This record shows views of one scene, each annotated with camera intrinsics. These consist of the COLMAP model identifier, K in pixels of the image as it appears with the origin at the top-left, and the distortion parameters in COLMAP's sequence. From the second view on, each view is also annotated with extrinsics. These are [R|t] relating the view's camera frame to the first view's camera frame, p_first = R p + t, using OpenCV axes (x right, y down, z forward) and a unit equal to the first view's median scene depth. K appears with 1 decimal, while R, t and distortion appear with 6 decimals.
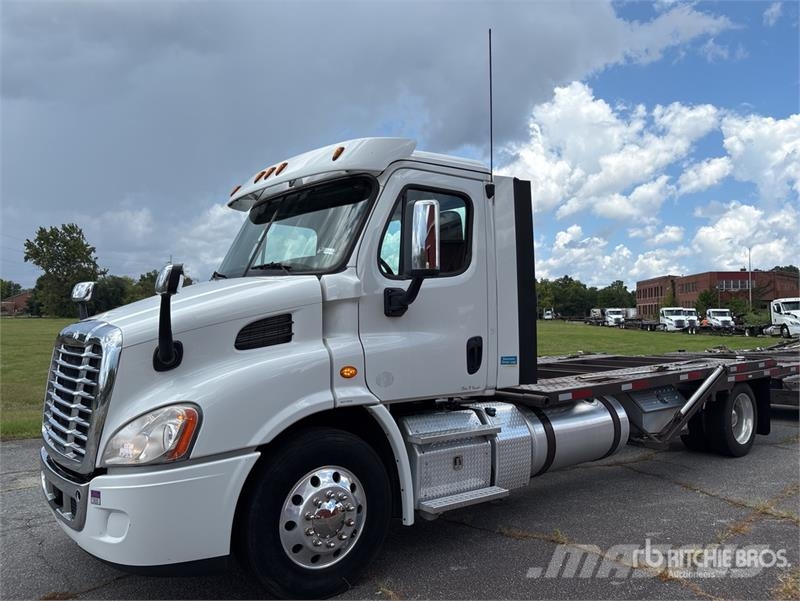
lens RADIAL K [[614.9, 0, 400.0], [0, 614.9, 300.5], [0, 0, 1]] dist [0.065216, -0.084851]
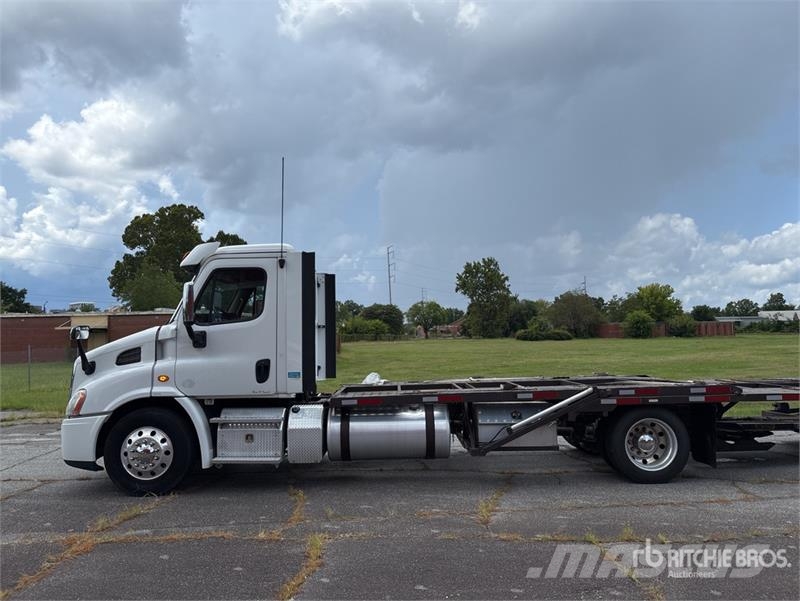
lens RADIAL K [[619.5, 0, 395.9], [0, 619.5, 298.3], [0, 0, 1]] dist [0.046447, -0.008845]
pose [[0.764424, -0.057973, -0.642102, 1.261902], [0.037601, 0.998263, -0.045366, -0.010090], [0.643616, 0.010535, 0.765276, 0.005450]]
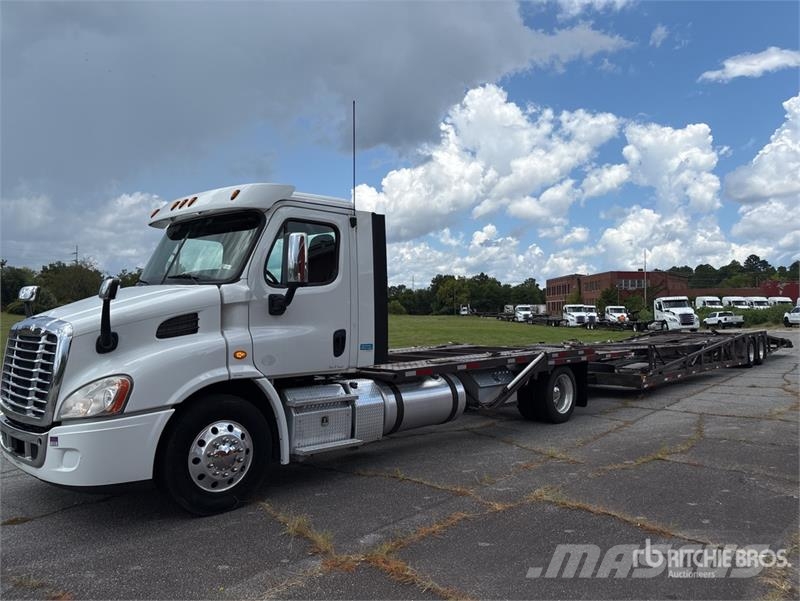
lens RADIAL K [[619.5, 0, 395.9], [0, 619.5, 298.3], [0, 0, 1]] dist [0.046447, -0.008845]
pose [[0.992721, 0.006136, 0.120277, 0.072788], [-0.006585, 0.999973, 0.003338, -0.013921], [-0.120253, -0.004106, 0.992735, -0.335915]]
